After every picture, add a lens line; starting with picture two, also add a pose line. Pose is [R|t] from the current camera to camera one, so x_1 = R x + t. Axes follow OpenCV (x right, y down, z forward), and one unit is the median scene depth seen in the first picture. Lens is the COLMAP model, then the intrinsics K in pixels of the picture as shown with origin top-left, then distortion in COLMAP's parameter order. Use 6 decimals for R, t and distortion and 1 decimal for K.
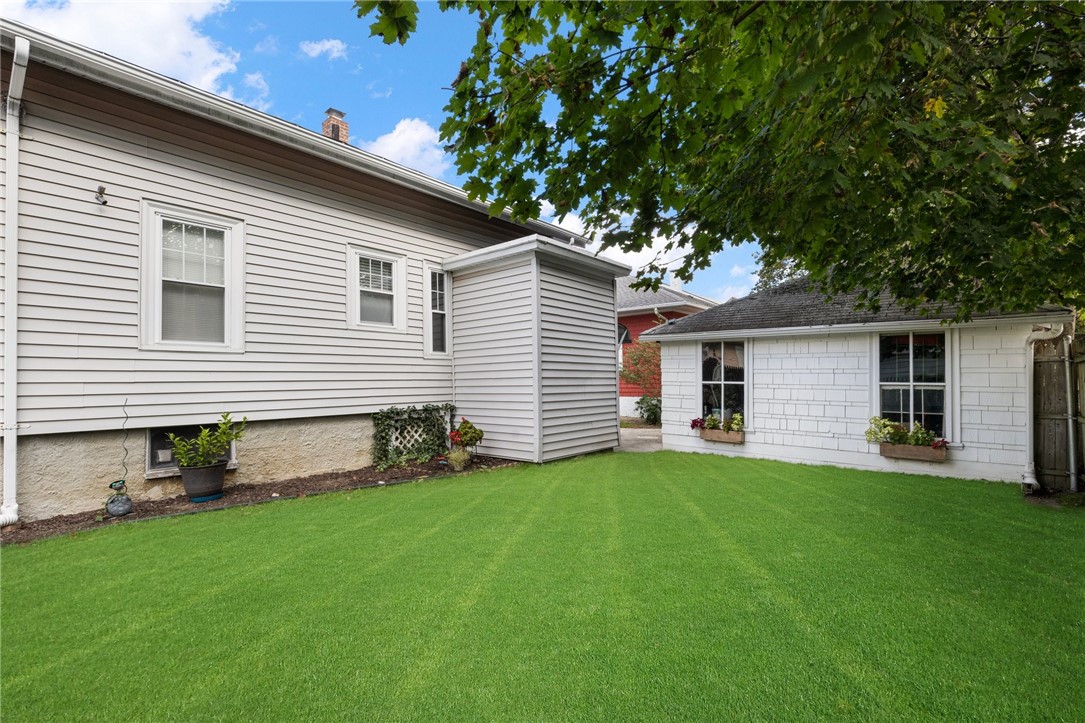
lens RADIAL K [[495.4, 0, 538.0], [0, 495.4, 370.5], [0, 0, 1]] dist [-0.000796, 0.000004]
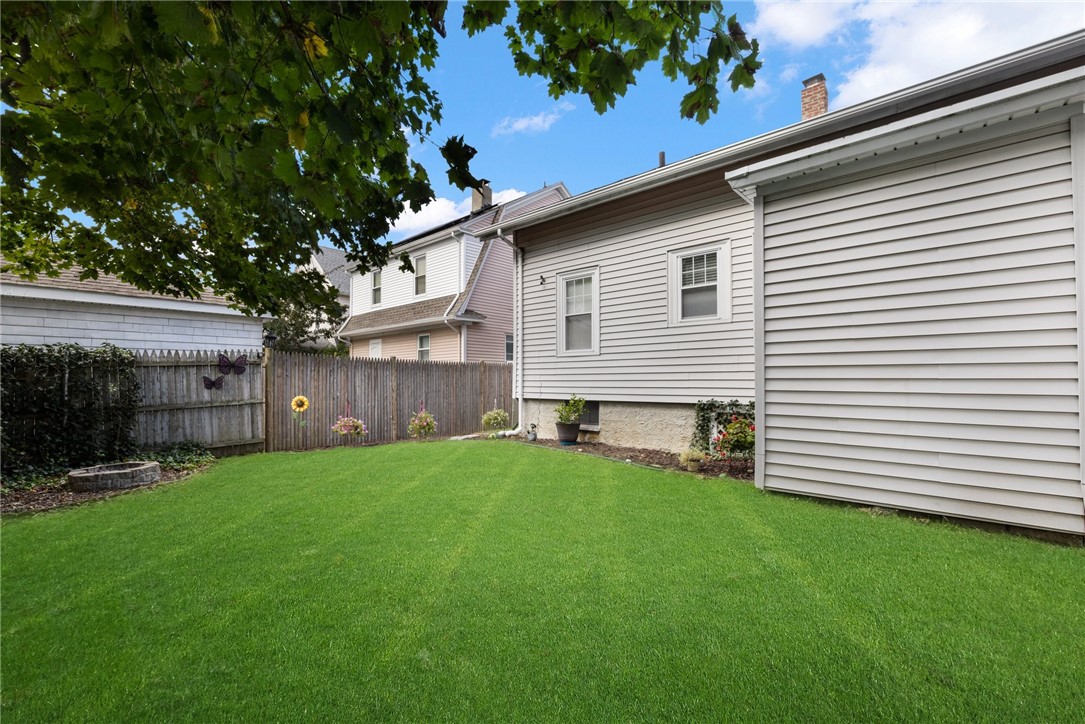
lens RADIAL K [[453.2, 0, 543.3], [0, 453.2, 370.8], [0, 0, 1]] dist [0.000484, 0.000016]
pose [[-0.015166, -0.000606, -0.999885, 0.801705], [0.032600, 0.999468, -0.001100, 0.008887], [0.999353, -0.032613, -0.015138, 0.883579]]
